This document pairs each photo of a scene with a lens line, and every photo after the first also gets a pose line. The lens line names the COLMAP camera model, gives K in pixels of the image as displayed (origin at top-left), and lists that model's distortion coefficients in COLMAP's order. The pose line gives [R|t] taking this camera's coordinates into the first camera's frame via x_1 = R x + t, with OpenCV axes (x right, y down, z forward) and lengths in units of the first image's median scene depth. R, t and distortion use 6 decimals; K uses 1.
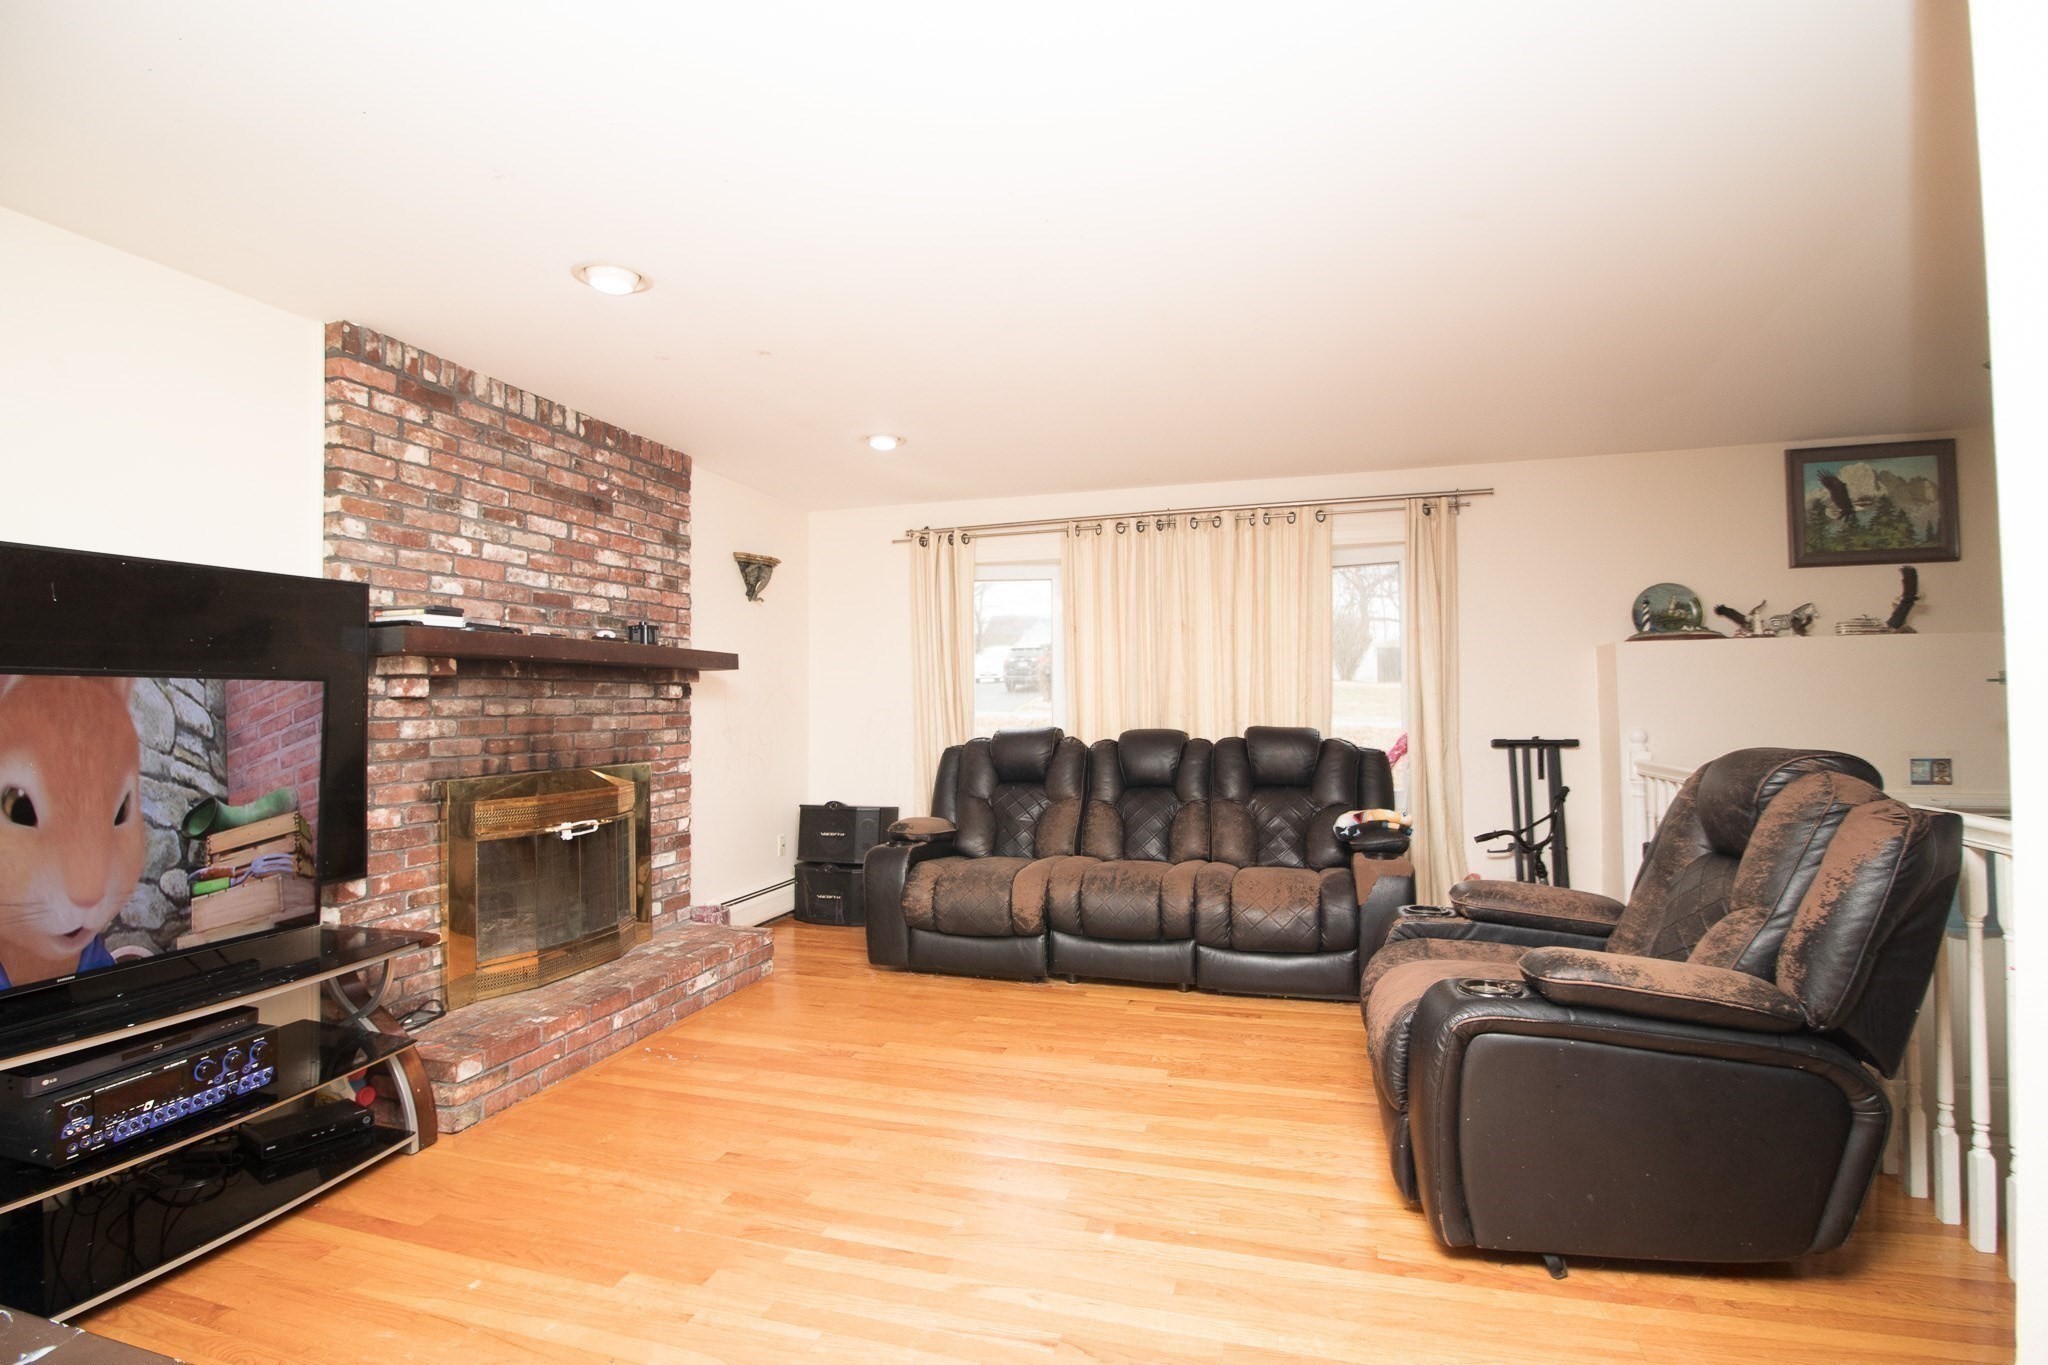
lens RADIAL K [[945.2, 0, 1028.2], [0, 945.2, 683.0], [0, 0, 1]] dist [-0.003913, -0.009074]
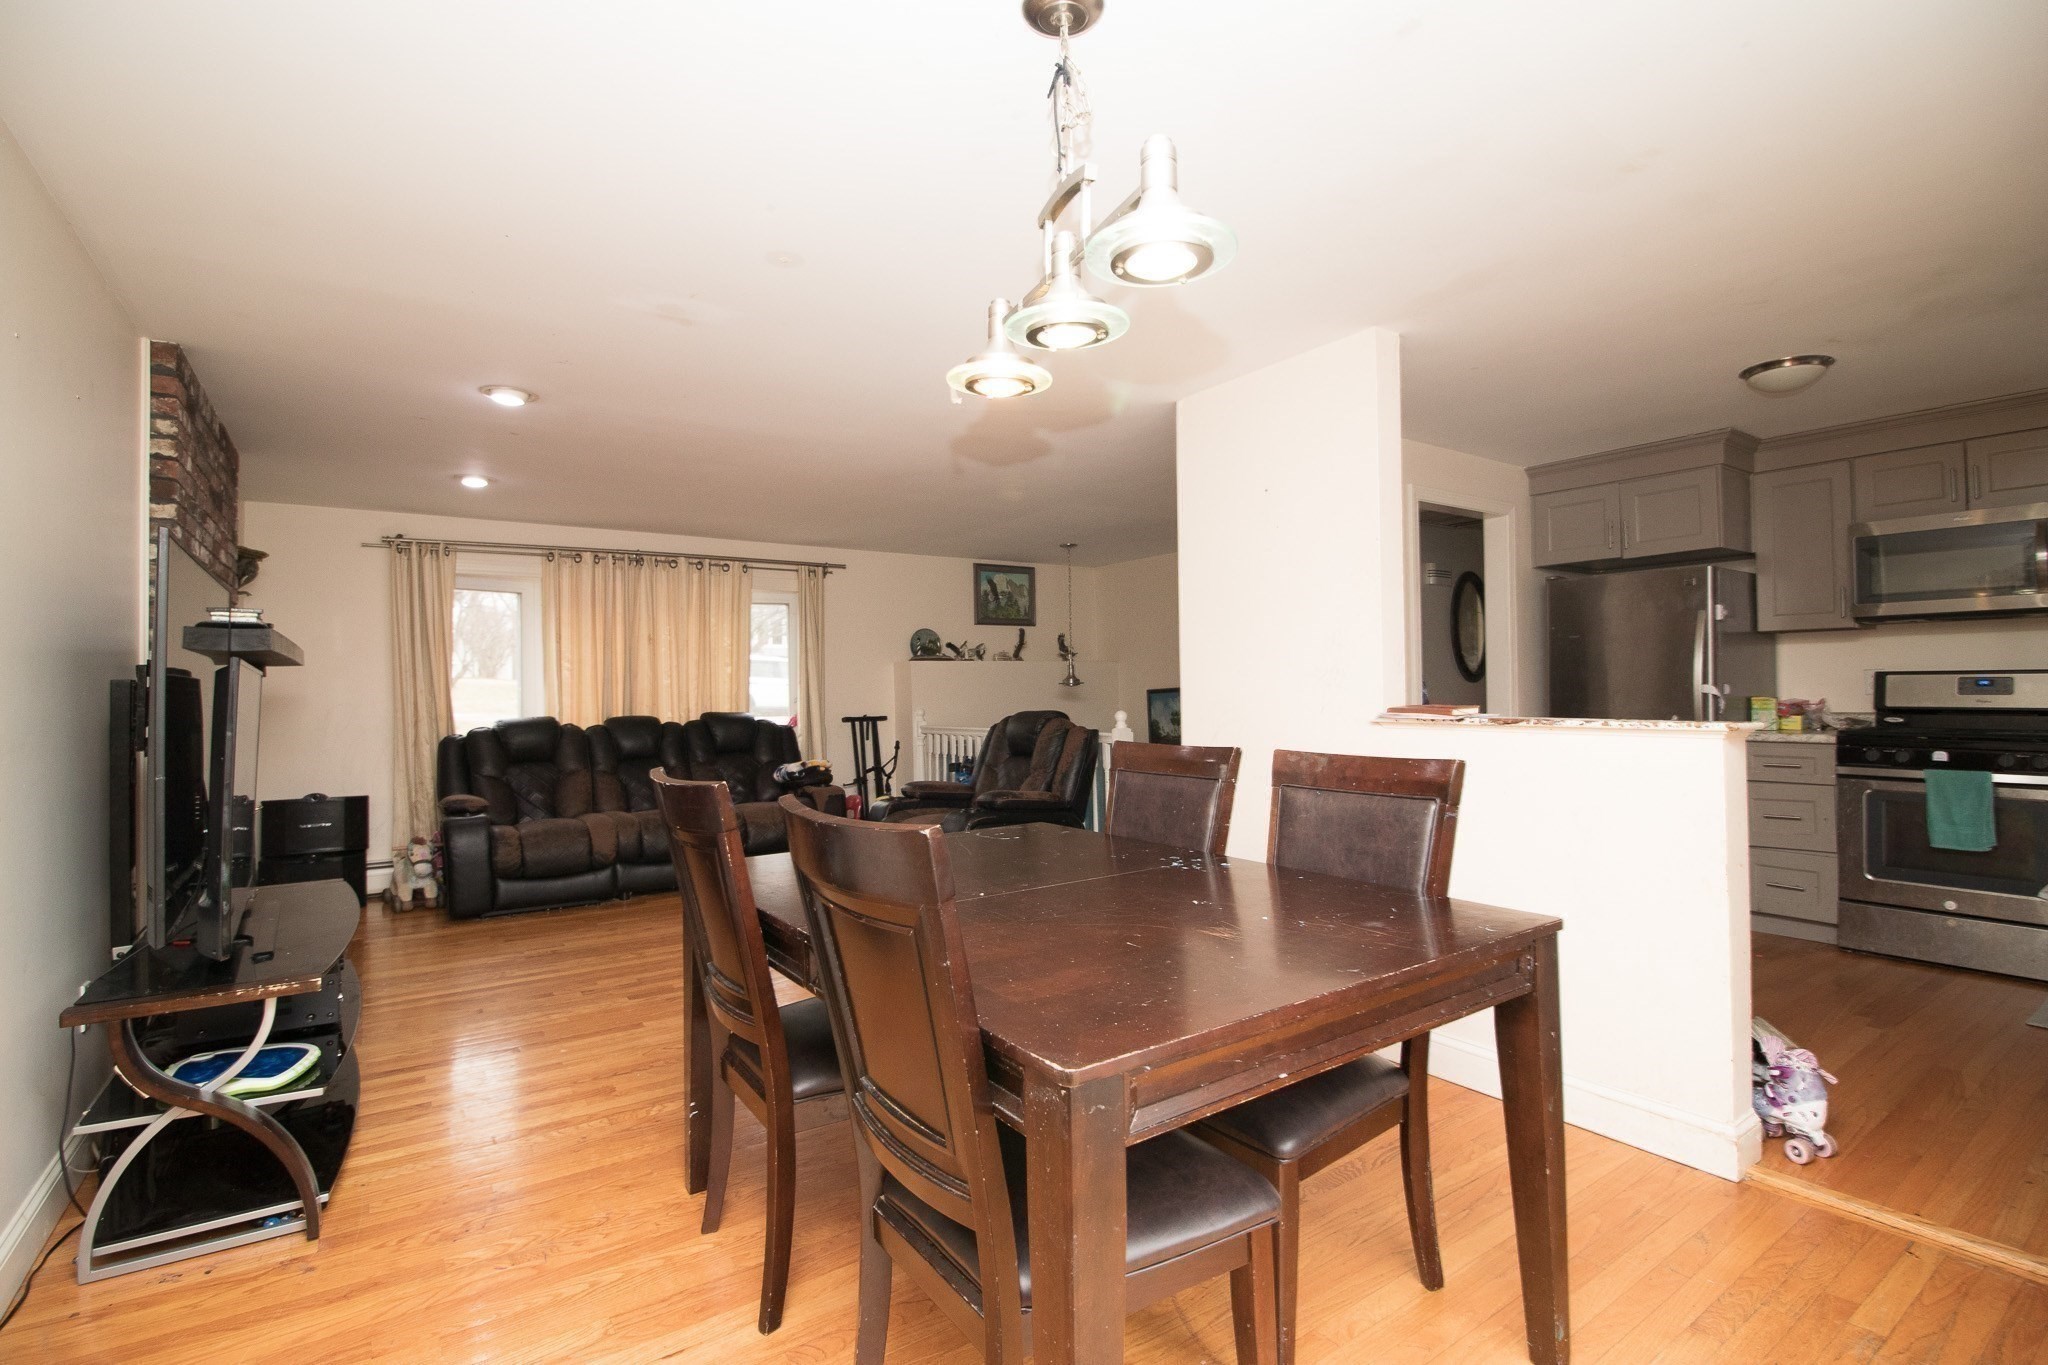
lens RADIAL K [[945.2, 0, 1023.9], [0, 945.2, 676.4], [0, 0, 1]] dist [-0.003913, -0.009074]
pose [[0.627231, 0.011922, 0.778742, -0.652396], [-0.008161, 0.999929, -0.008735, 0.000376], [-0.778791, -0.000876, 0.627283, -0.304733]]
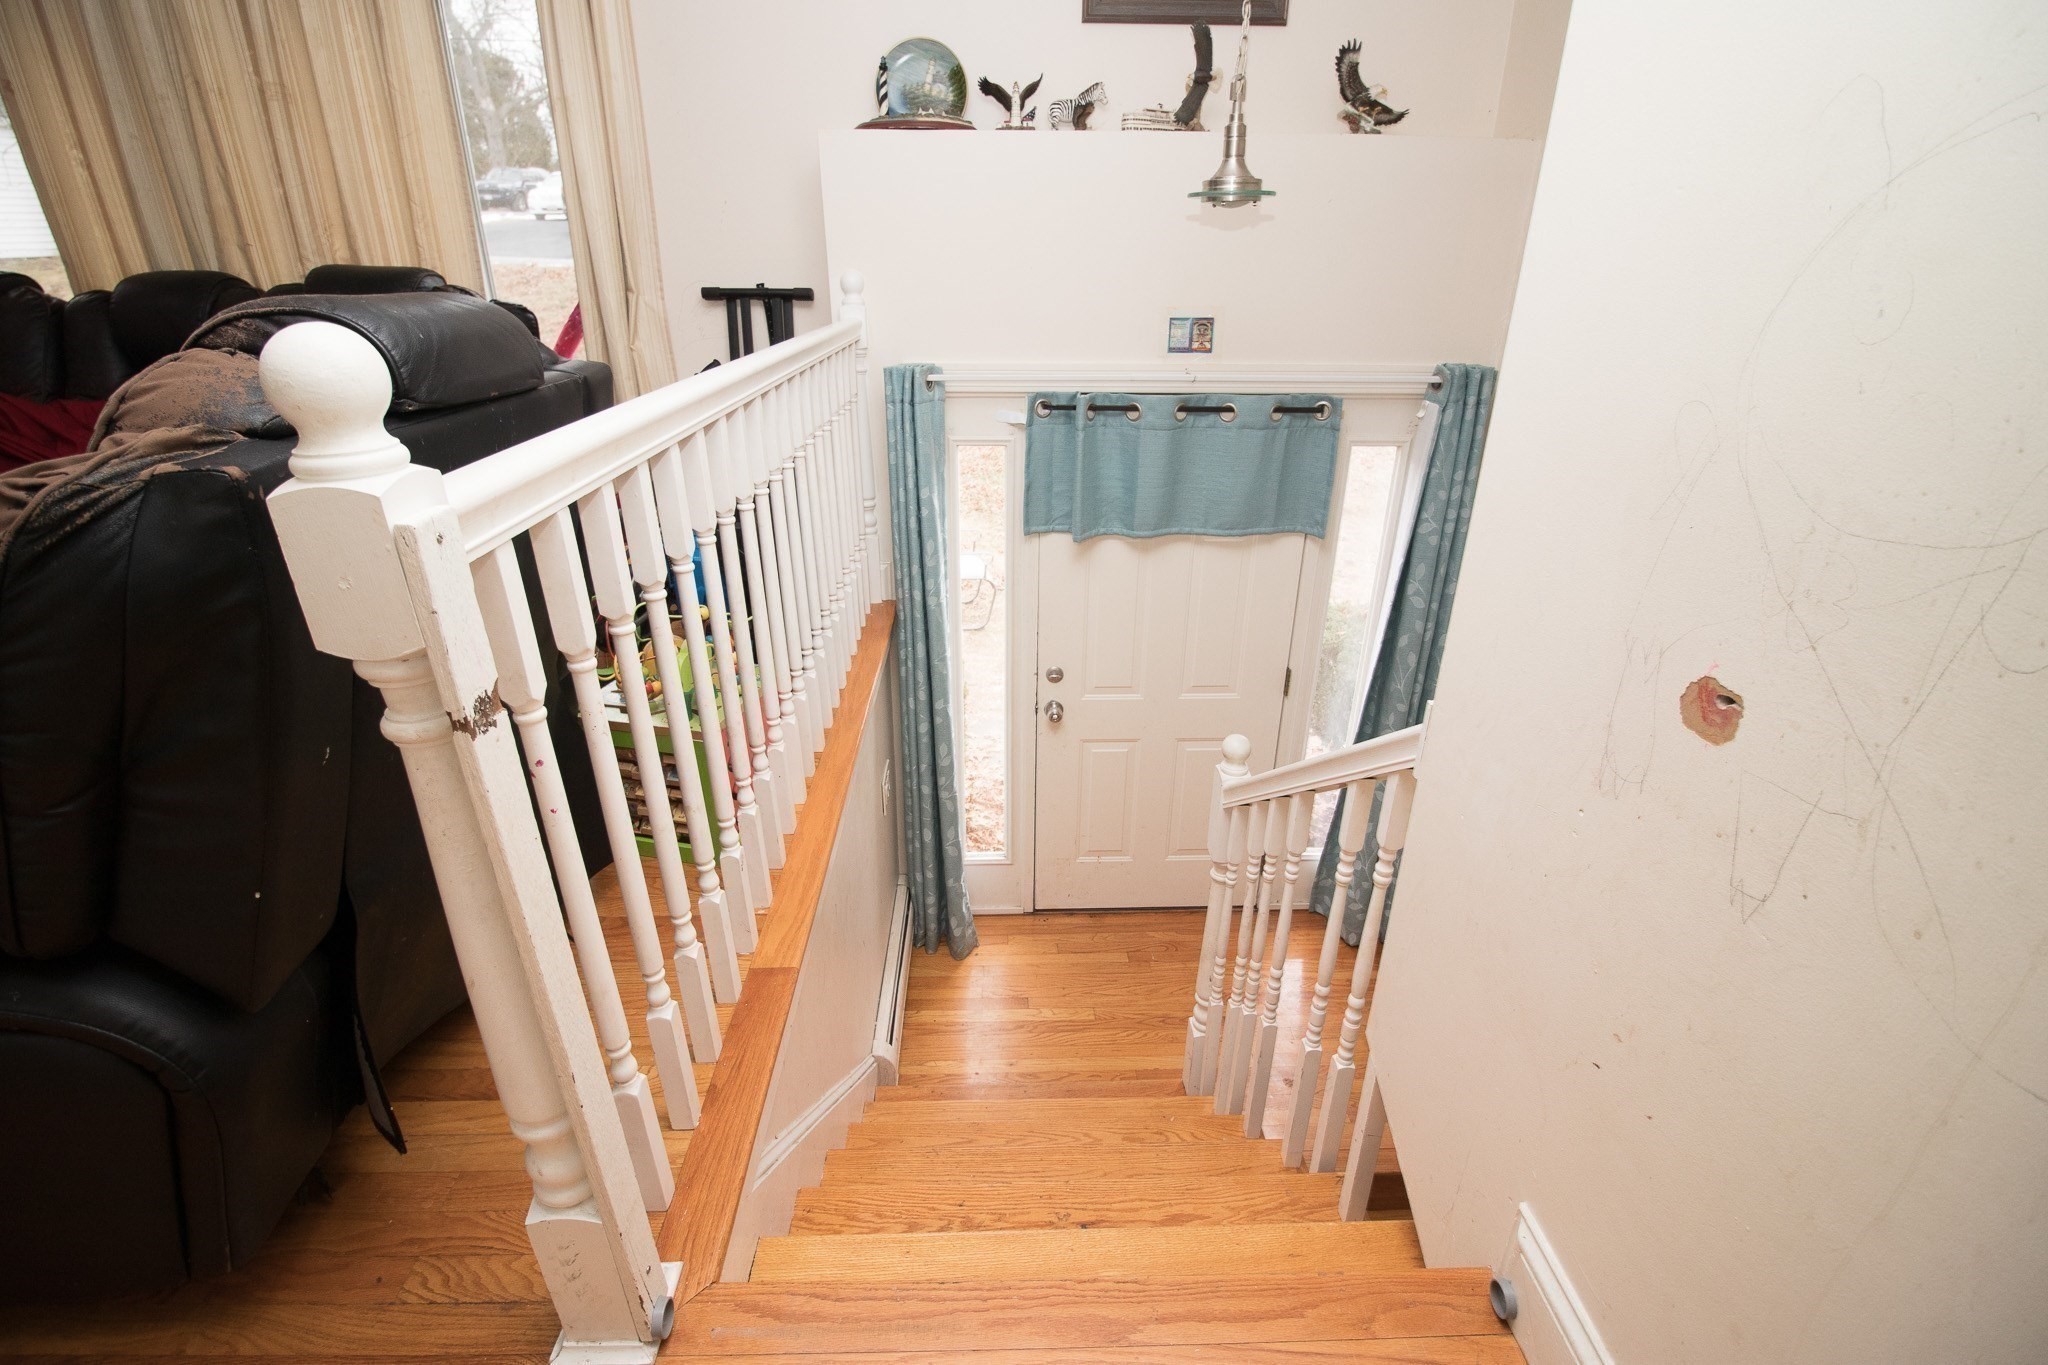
lens RADIAL K [[945.2, 0, 1012.3], [0, 945.2, 680.9], [0, 0, 1]] dist [-0.003913, -0.009074]
pose [[0.950829, -0.112039, 0.288741, 0.523230], [-0.023601, 0.903355, 0.428243, 0.019821], [-0.308815, -0.414000, 0.856293, 0.233195]]
